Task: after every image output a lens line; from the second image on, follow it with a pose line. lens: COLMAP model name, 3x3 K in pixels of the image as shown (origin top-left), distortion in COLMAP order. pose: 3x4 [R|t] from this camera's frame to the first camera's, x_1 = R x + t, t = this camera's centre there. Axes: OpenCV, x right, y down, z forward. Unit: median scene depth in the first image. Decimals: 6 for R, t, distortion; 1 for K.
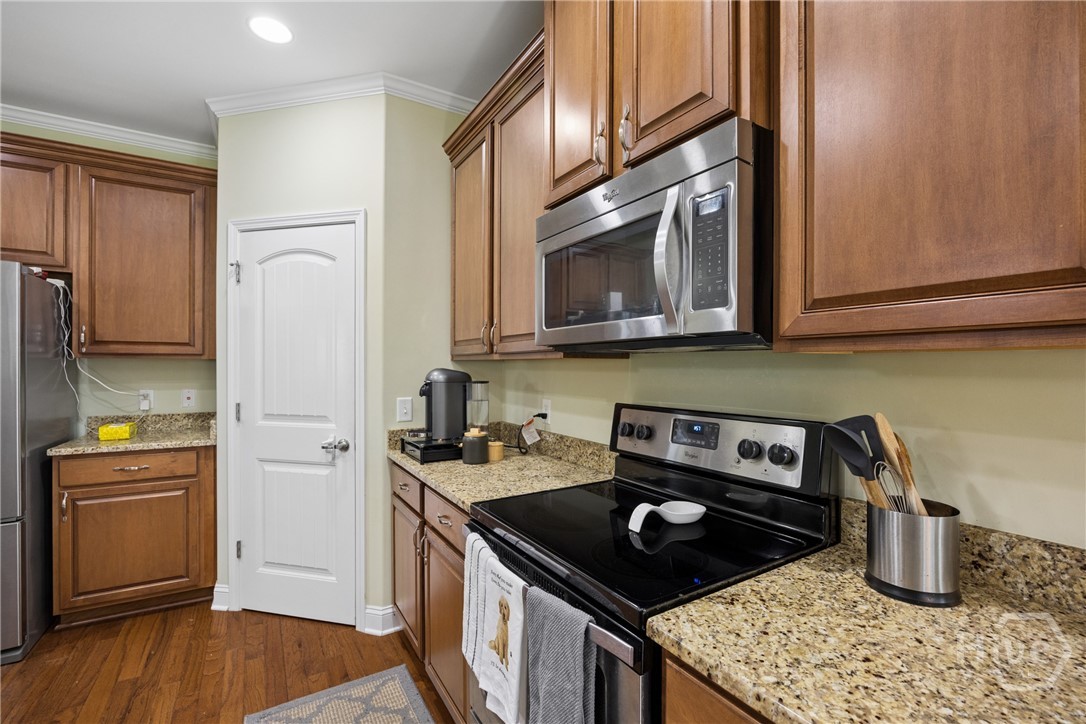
lens RADIAL K [[473.3, 0, 550.6], [0, 473.3, 368.6], [0, 0, 1]] dist [-0.013151, 0.000670]
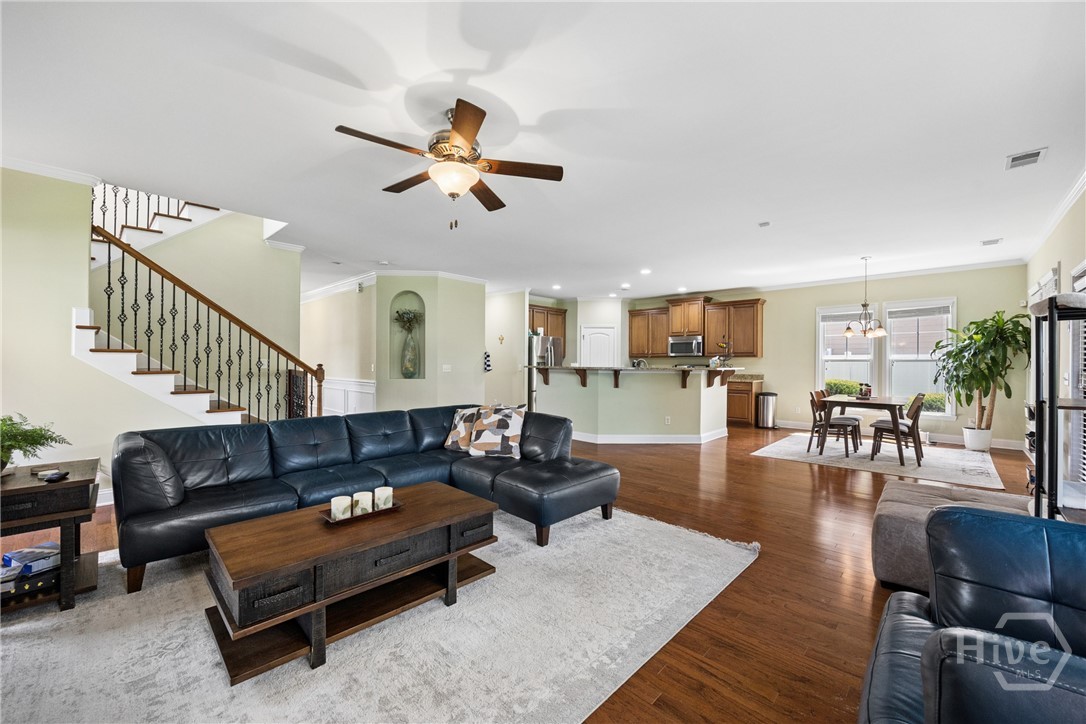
lens RADIAL K [[438.7, 0, 543.1], [0, 438.7, 362.1], [0, 0, 1]] dist [0.003160, -0.000212]
pose [[0.963246, 0.001144, 0.268619, -2.320848], [-0.000439, 0.999996, -0.002684, 0.038954], [-0.268621, 0.002468, 0.963243, -3.082100]]
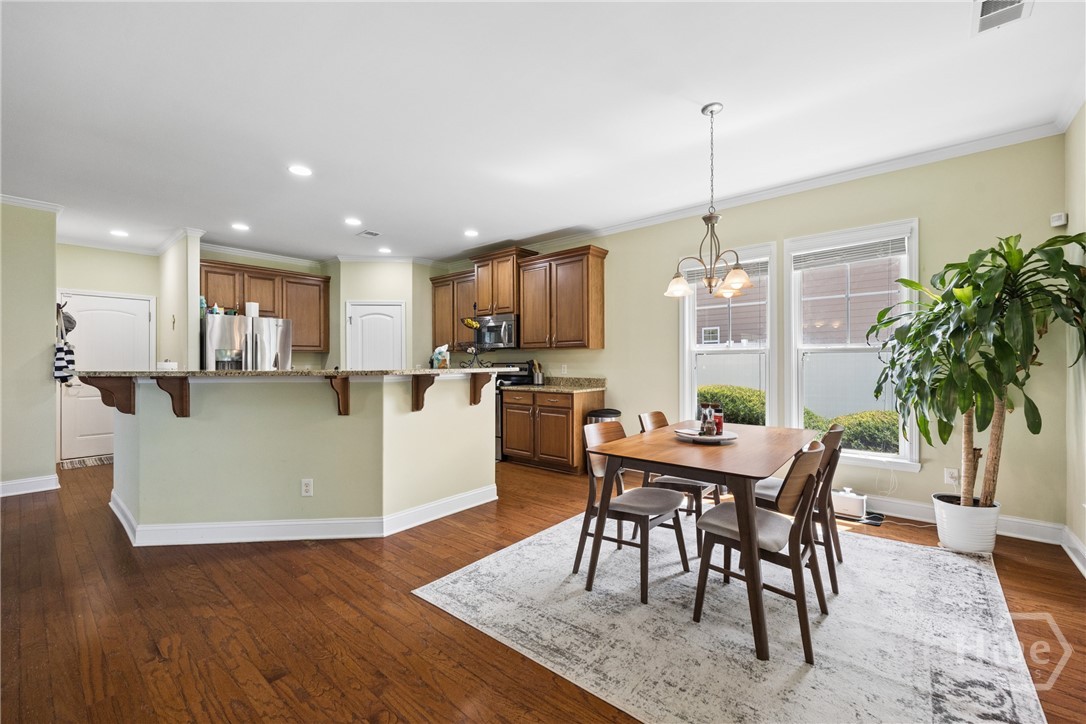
lens RADIAL K [[438.7, 0, 551.8], [0, 438.7, 360.0], [0, 0, 1]] dist [0.003160, -0.000212]
pose [[0.949057, -0.008487, 0.314990, -0.400612], [0.010023, 0.999944, -0.003254, 0.048492], [-0.314945, 0.006246, 0.949089, -1.941624]]
